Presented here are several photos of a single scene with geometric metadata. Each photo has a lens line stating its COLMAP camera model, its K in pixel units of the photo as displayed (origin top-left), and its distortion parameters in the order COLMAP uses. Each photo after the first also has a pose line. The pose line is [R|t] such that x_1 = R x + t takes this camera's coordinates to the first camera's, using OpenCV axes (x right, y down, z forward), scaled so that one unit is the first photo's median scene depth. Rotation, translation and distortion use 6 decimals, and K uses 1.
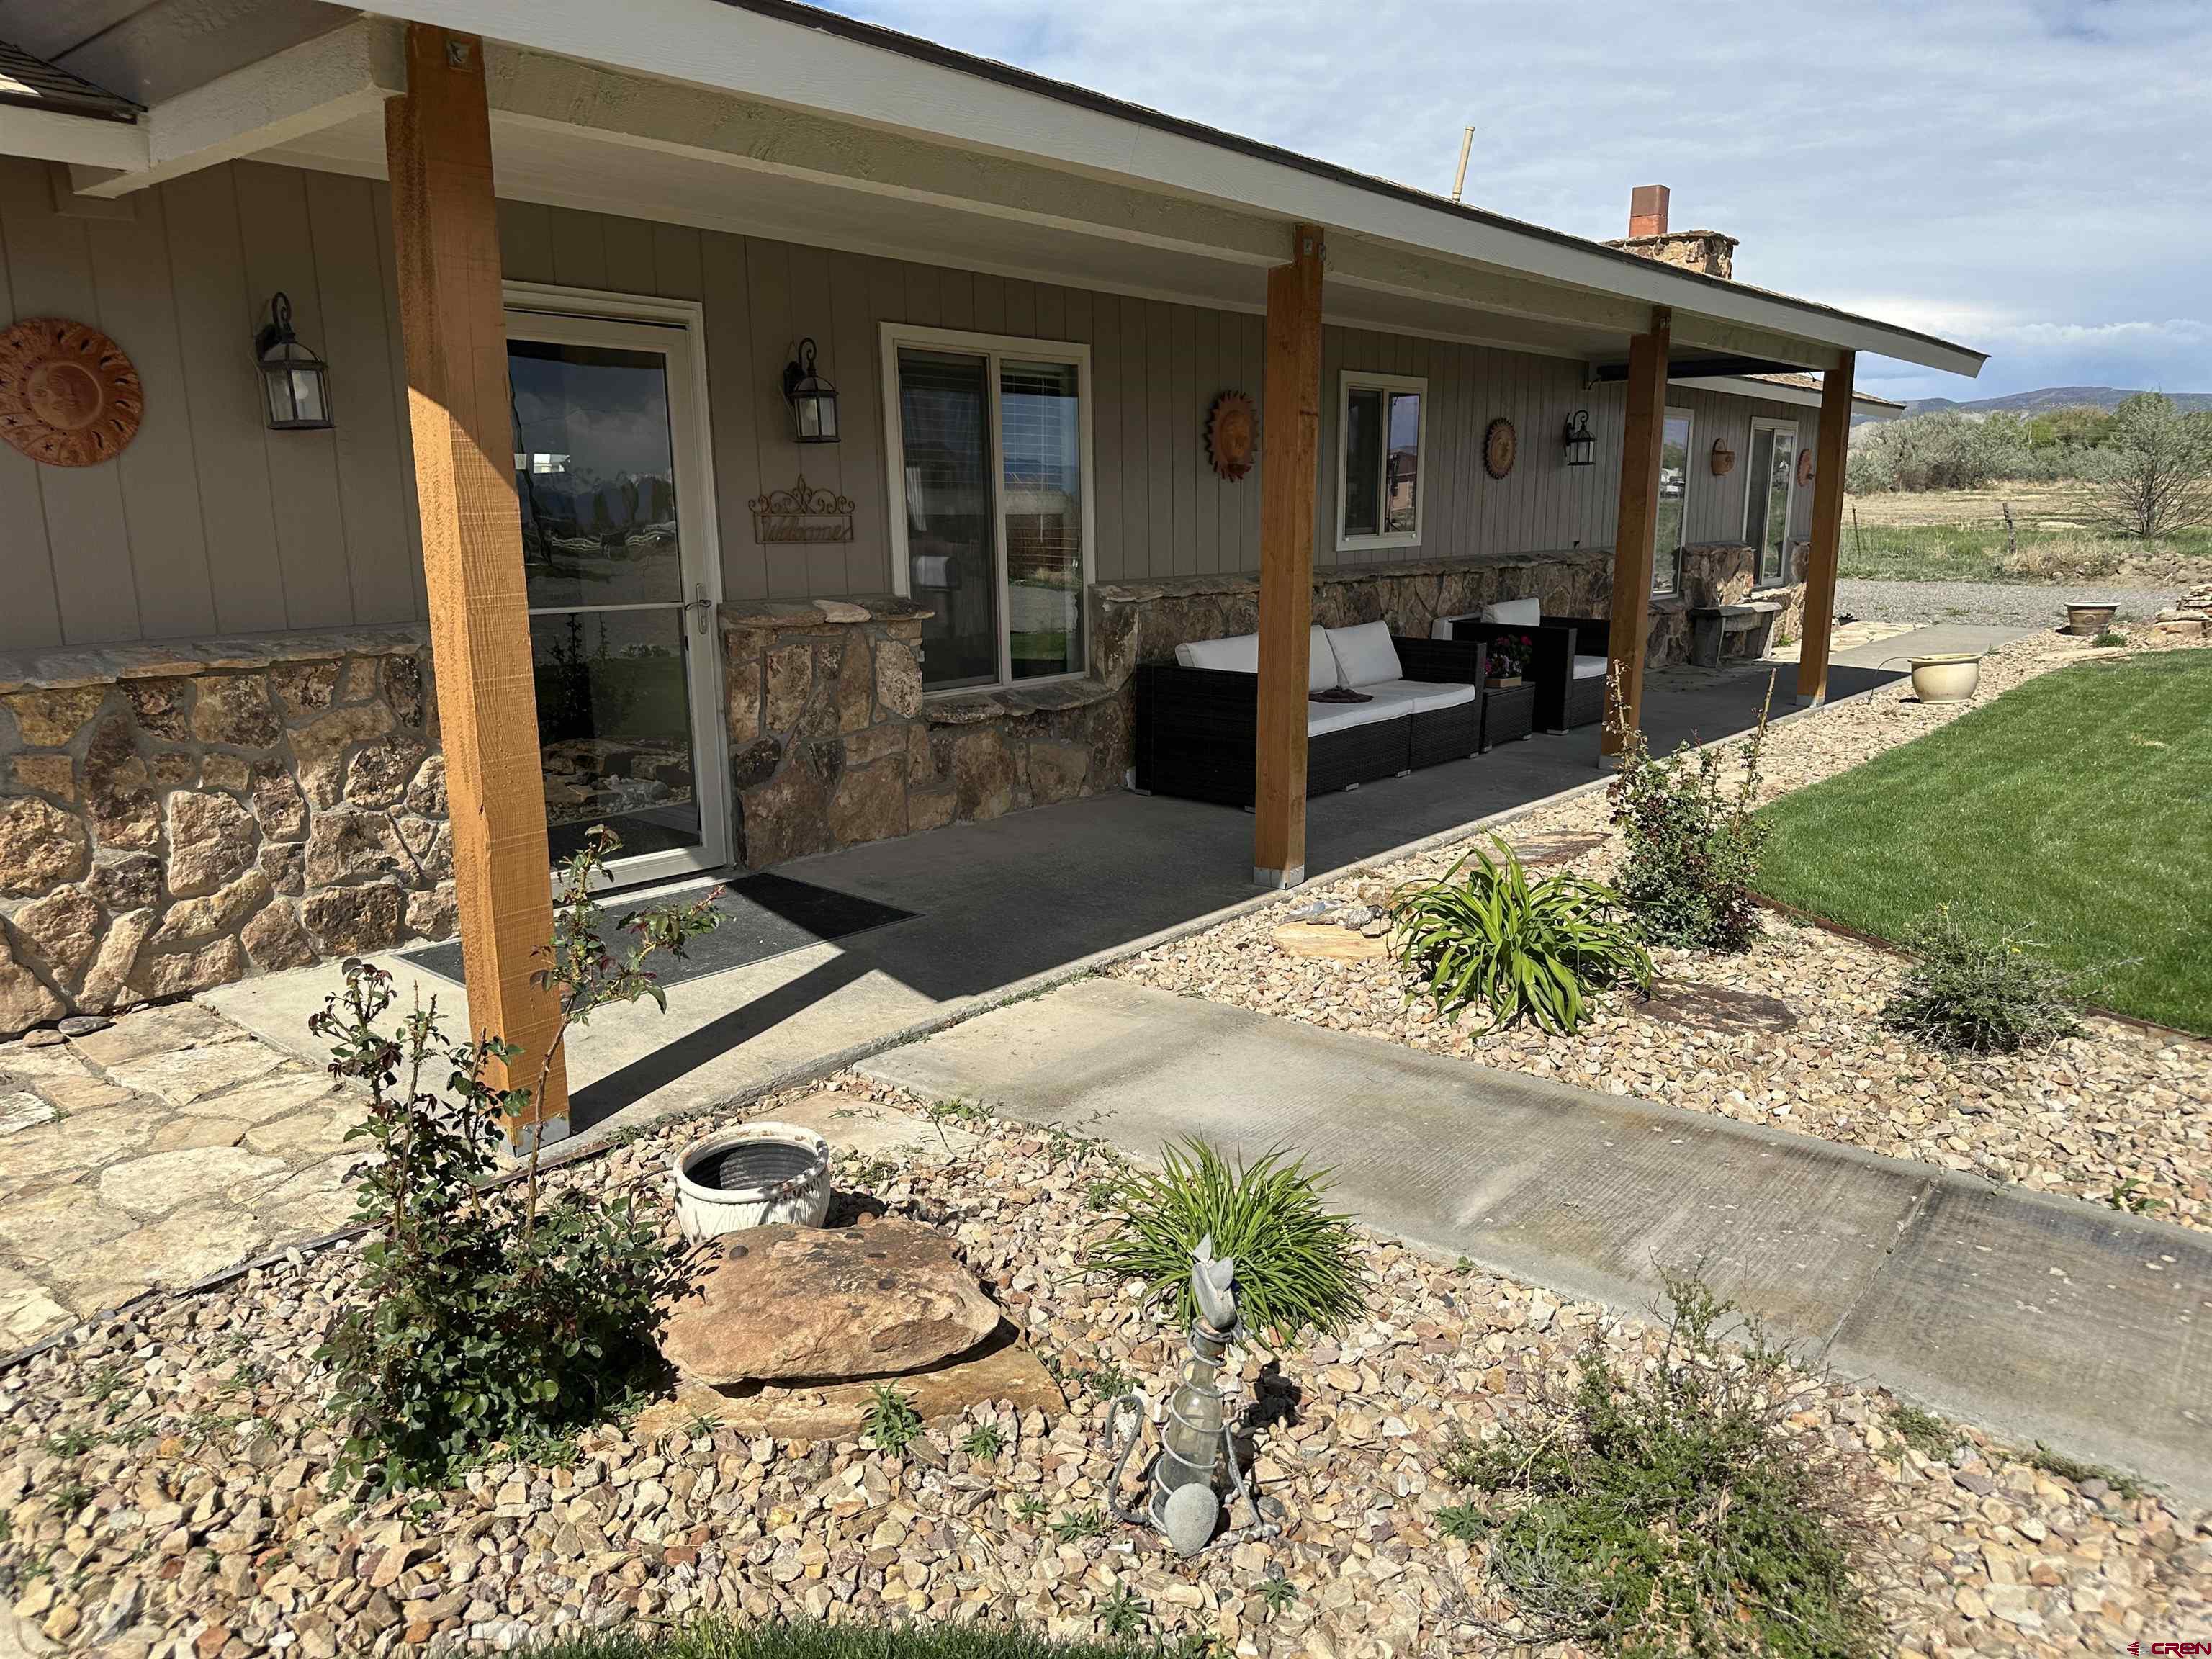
lens RADIAL K [[1541.6, 0, 1086.7], [0, 1541.6, 837.5], [0, 0, 1]] dist [0.117982, -0.162135]
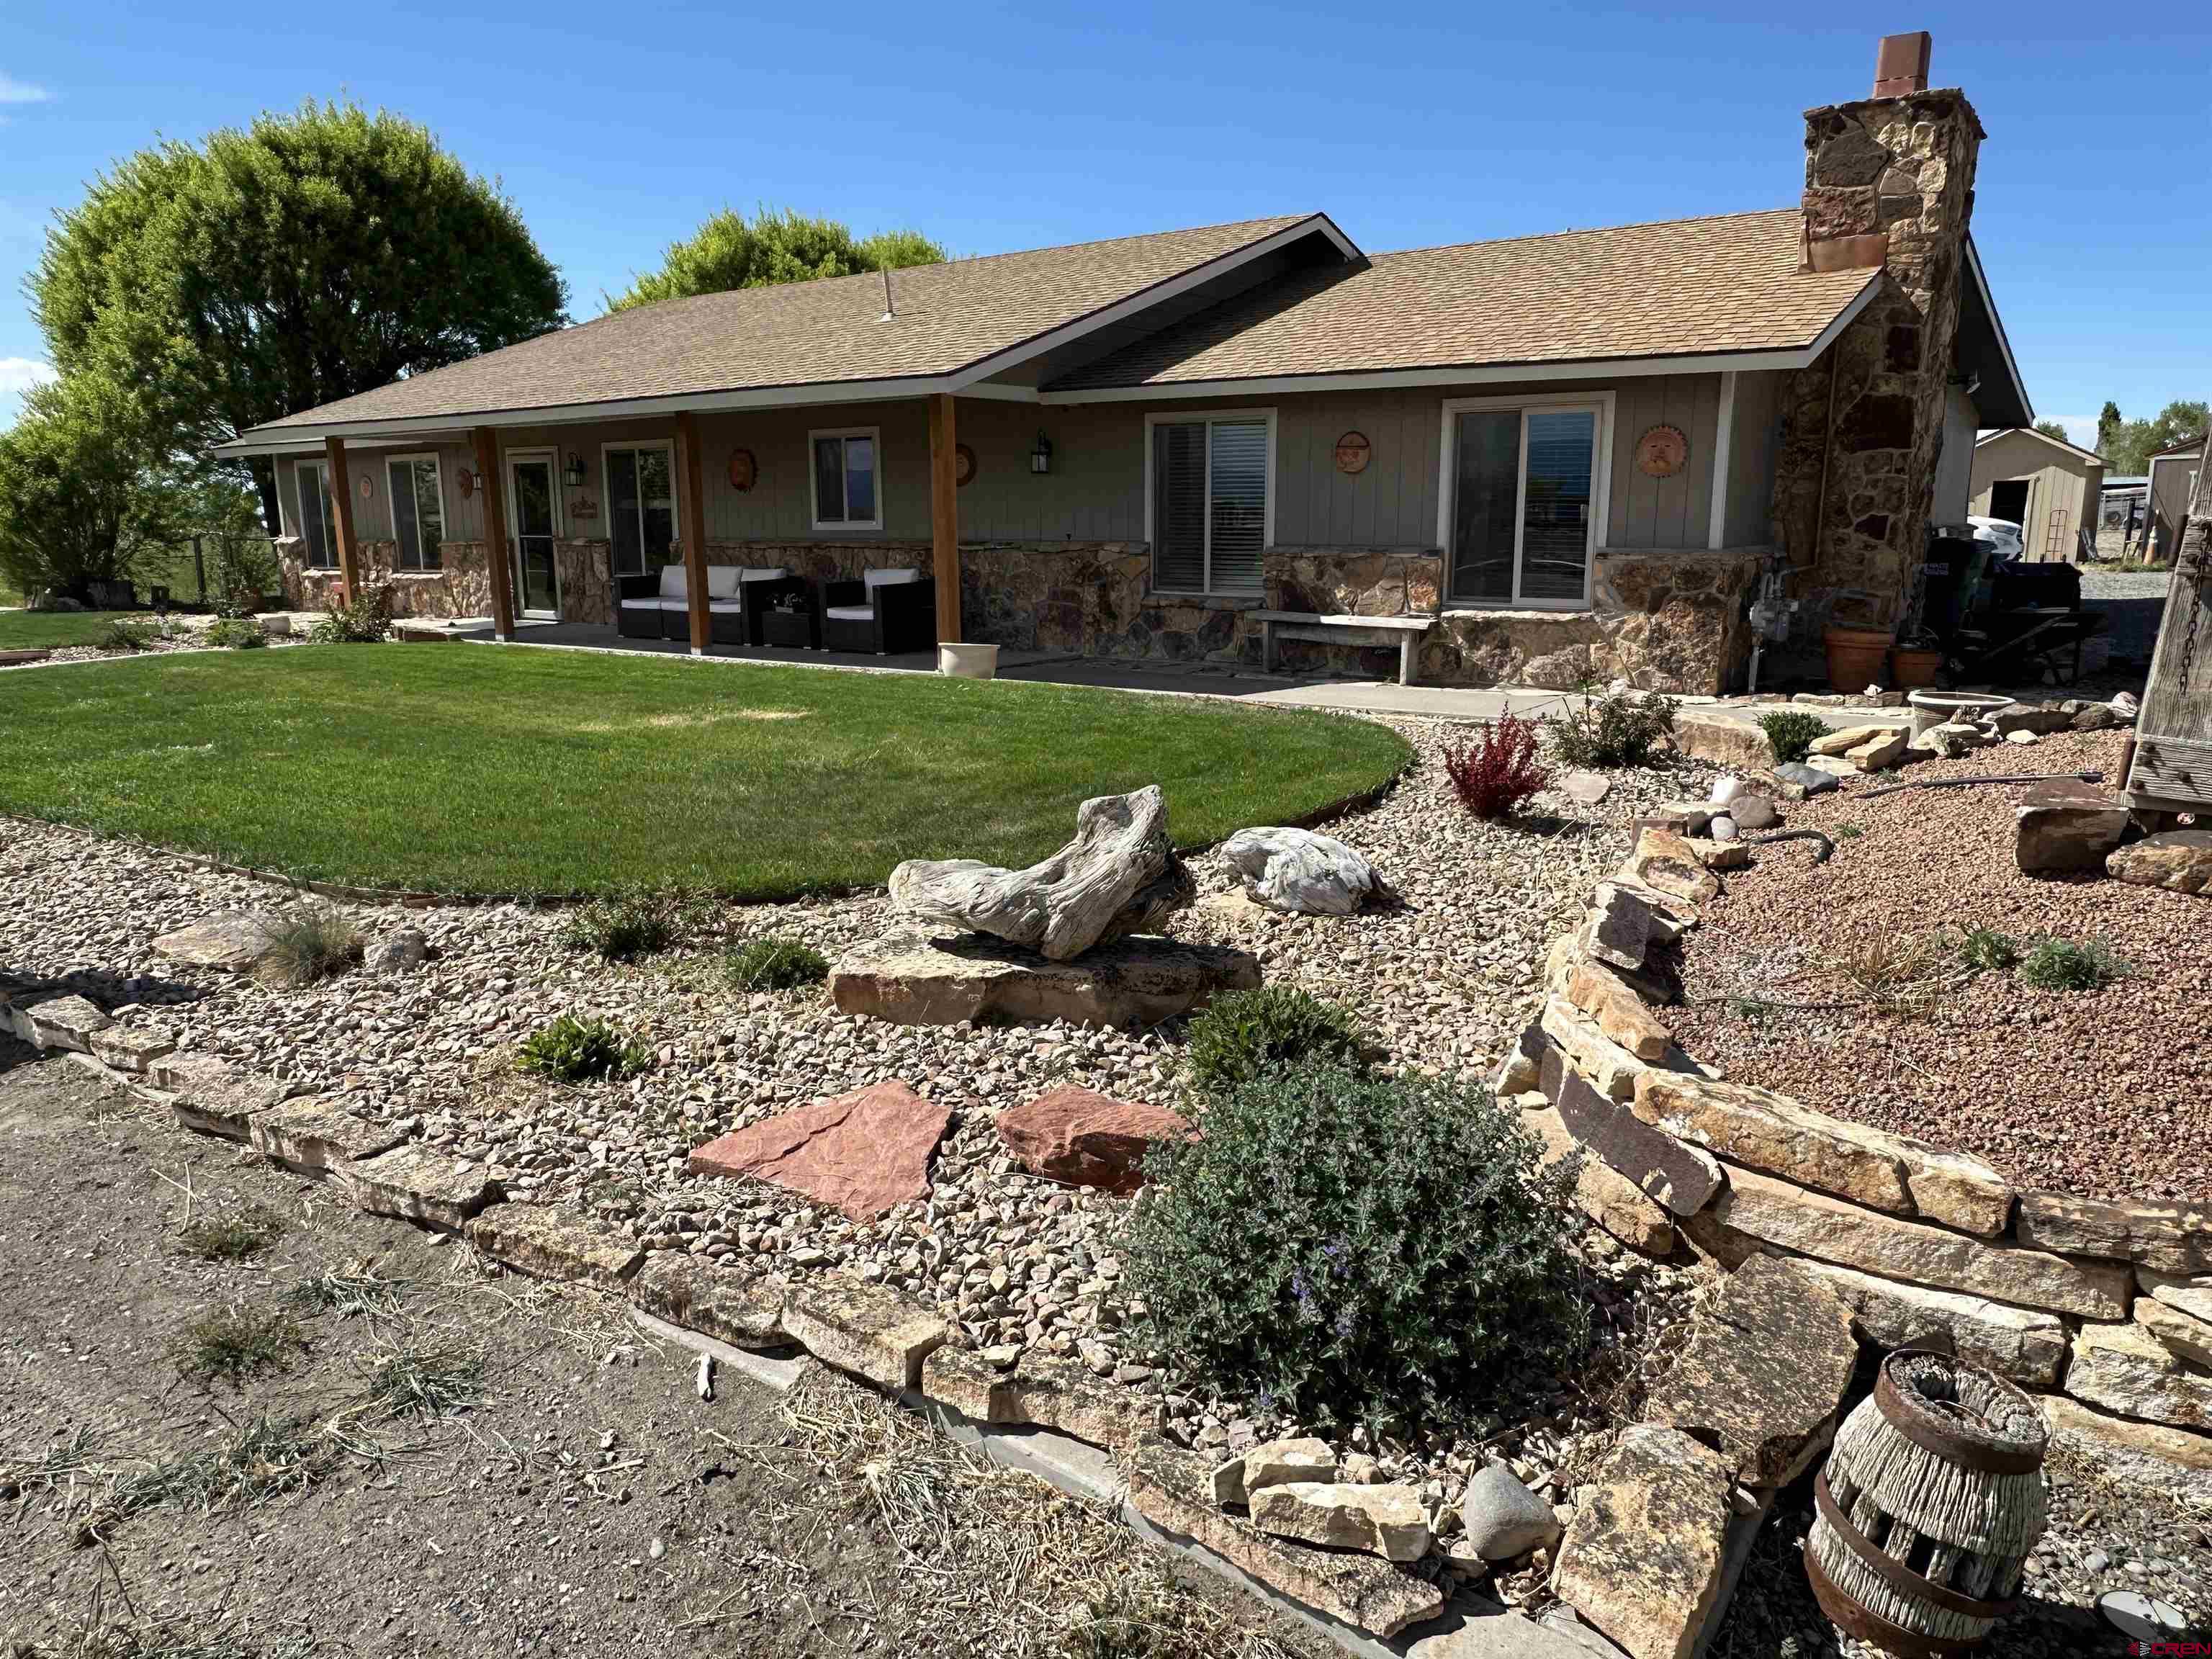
lens RADIAL K [[1495.2, 0, 1106.0], [0, 1495.2, 829.5], [0, 0, 1]] dist [0.025526, -0.085569]
pose [[0.071011, 0.209811, -0.975160, 2.242802], [-0.202344, 0.960331, 0.191886, -0.294182], [0.976736, 0.183692, 0.110648, 1.400942]]
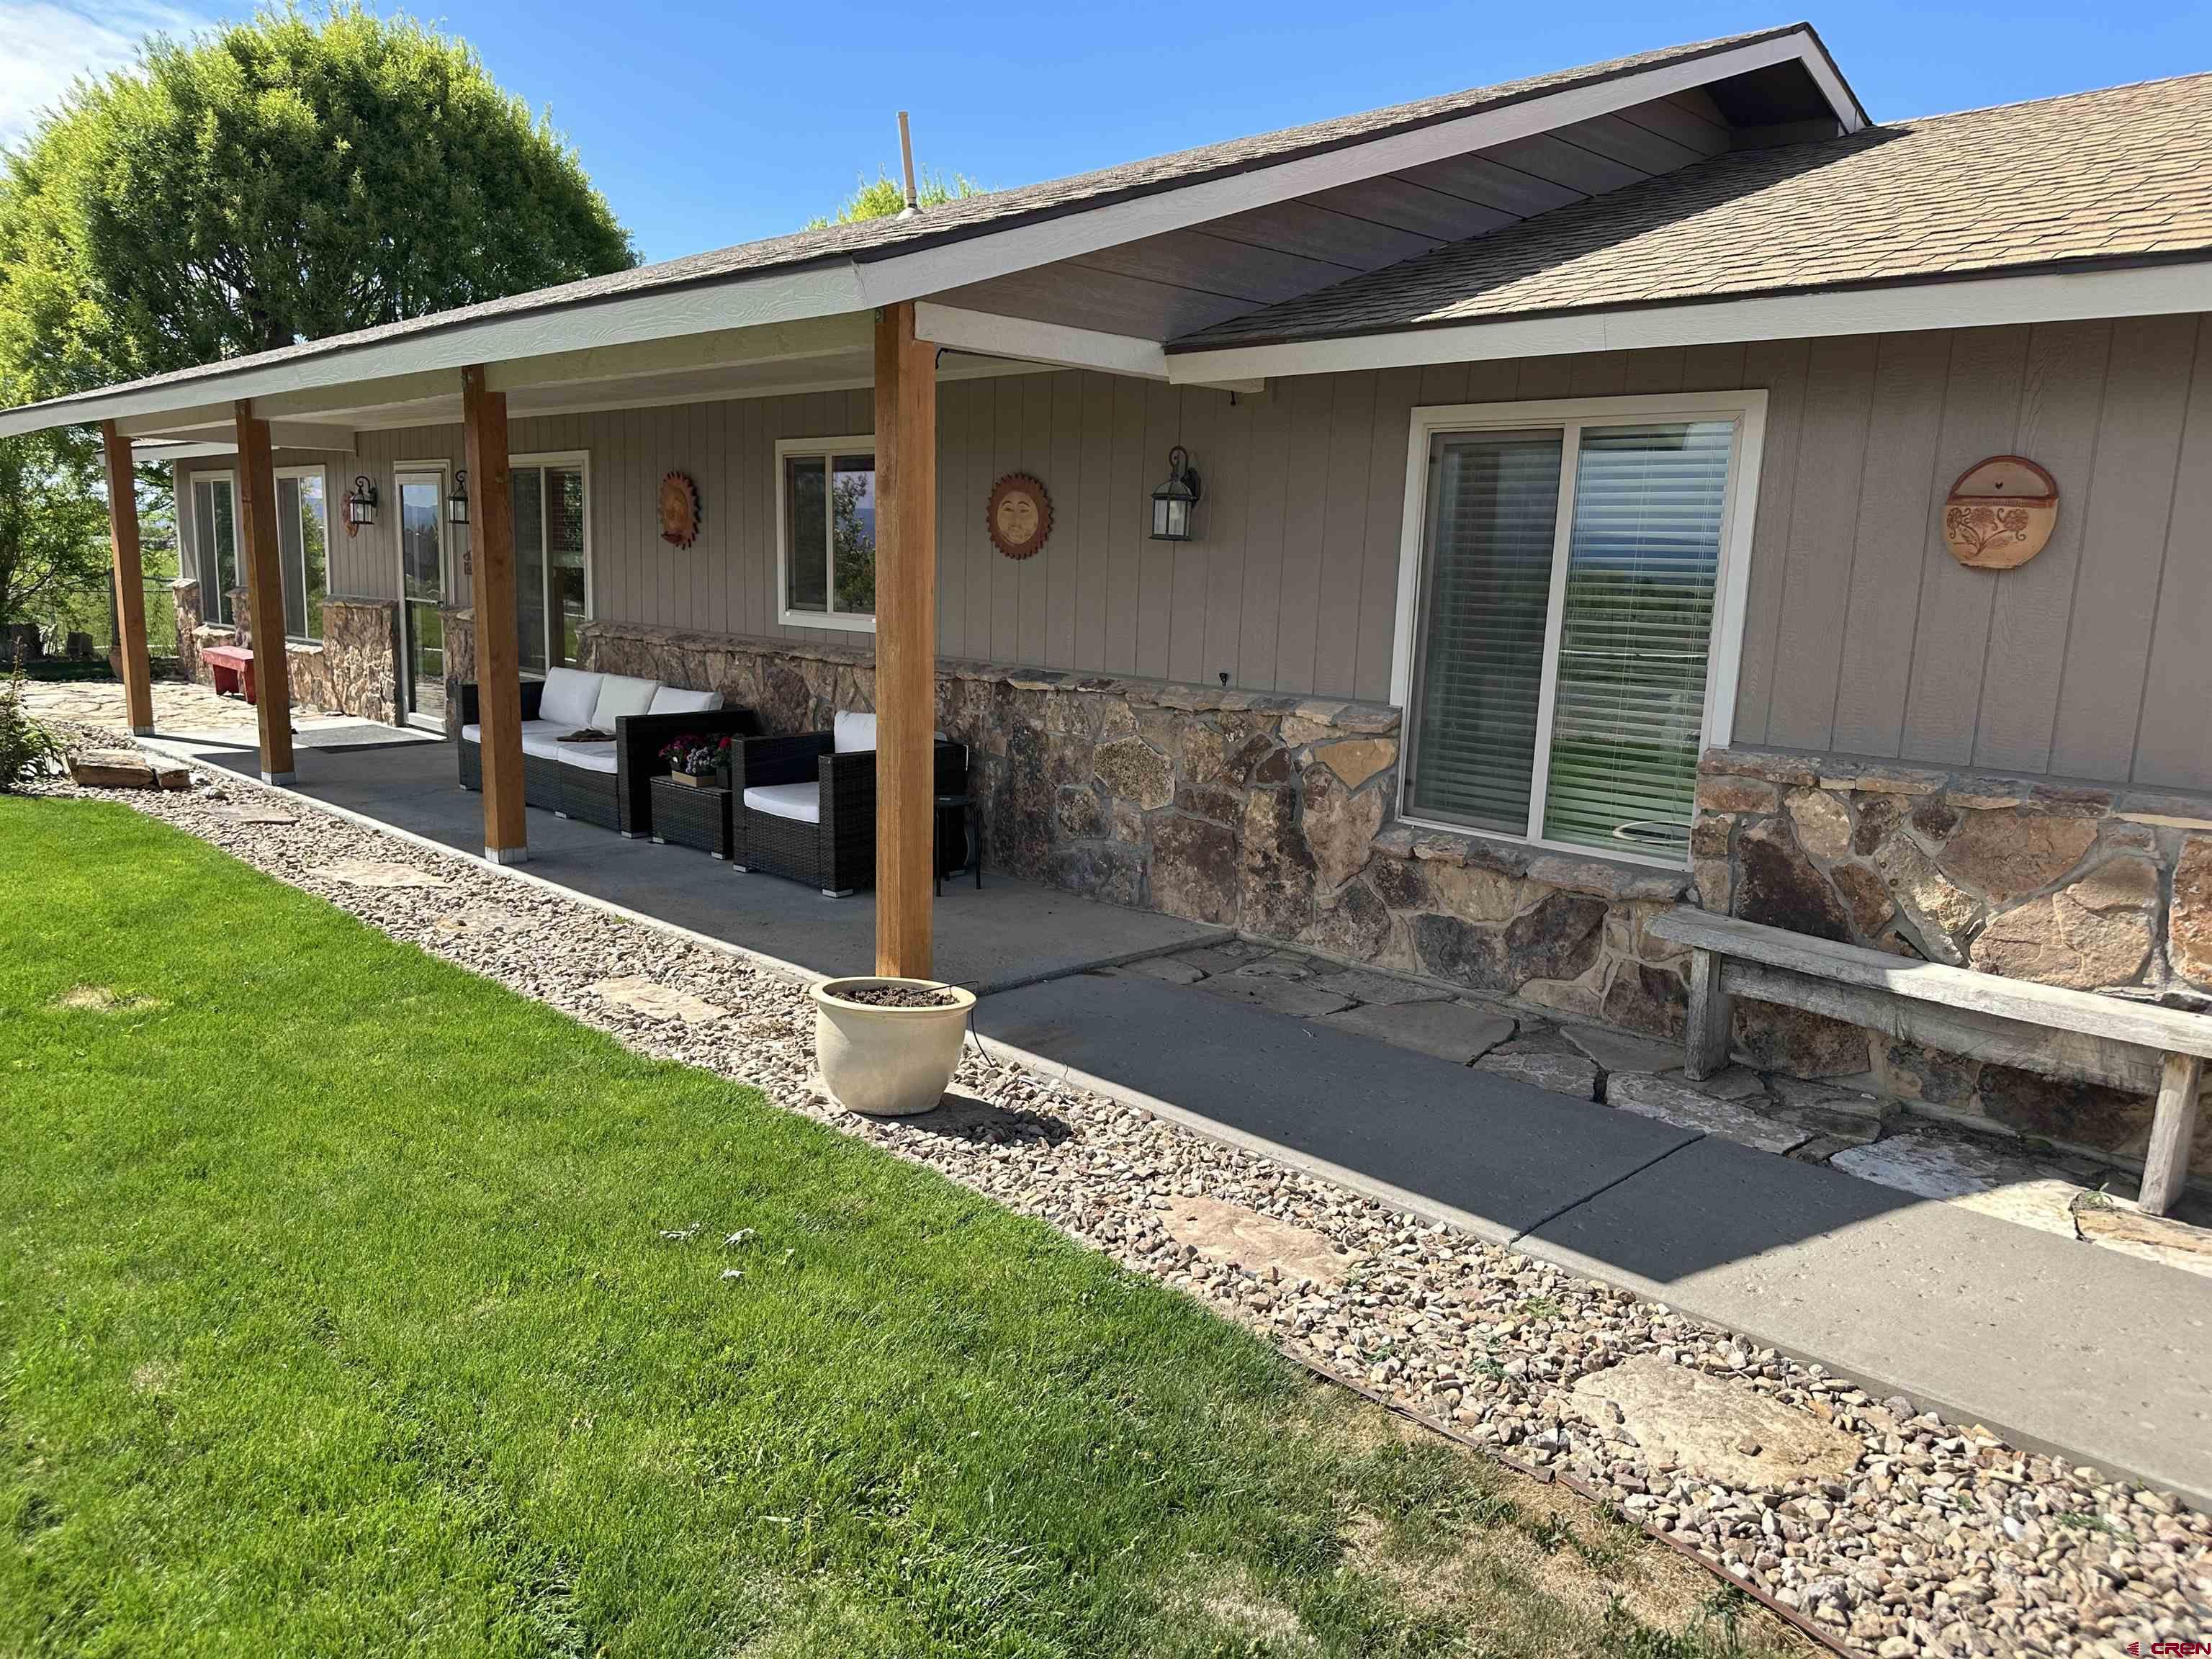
lens RADIAL K [[1533.6, 0, 1114.9], [0, 1533.6, 837.2], [0, 0, 1]] dist [0.143887, -0.223228]
pose [[-0.081697, 0.175513, -0.981081, 1.302081], [-0.239096, 0.952175, 0.190252, -0.340687], [0.967553, 0.250116, -0.035825, 1.482892]]
